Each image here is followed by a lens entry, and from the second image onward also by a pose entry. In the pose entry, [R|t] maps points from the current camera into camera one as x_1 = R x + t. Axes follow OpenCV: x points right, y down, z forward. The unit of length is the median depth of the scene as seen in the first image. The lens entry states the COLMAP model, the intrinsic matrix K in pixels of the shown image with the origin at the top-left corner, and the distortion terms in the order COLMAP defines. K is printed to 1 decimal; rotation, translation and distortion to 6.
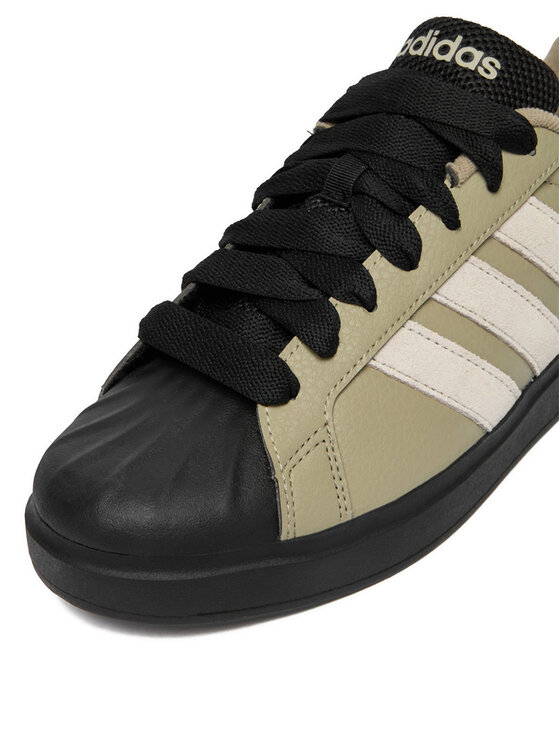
lens RADIAL K [[1011.4, 0, 280.0], [0, 1011.4, 373.0], [0, 0, 1]] dist [0.007735, -0.035140]
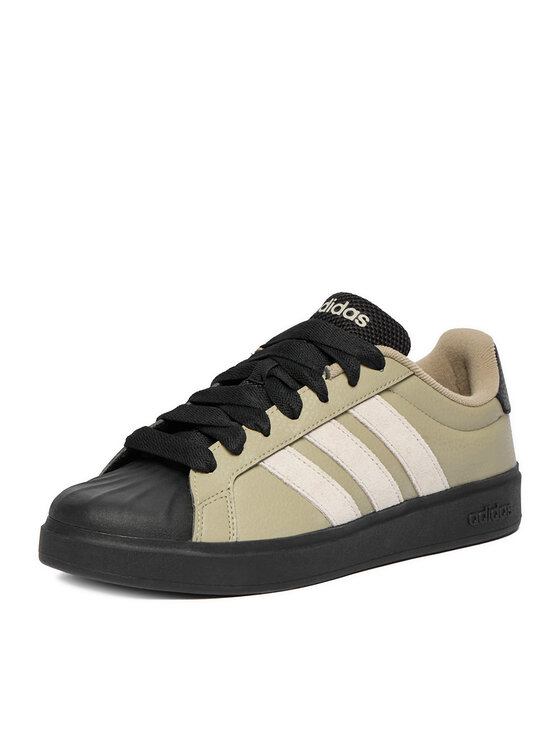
lens RADIAL K [[2189.1, 0, 280.0], [0, 2189.1, 373.0], [0, 0, 1]] dist [0.042629, 0.150108]
pose [[0.991593, 0.116657, -0.055990, 0.293893], [-0.129252, 0.913494, -0.385776, 1.198156], [0.006143, 0.389769, 0.920892, -2.302582]]
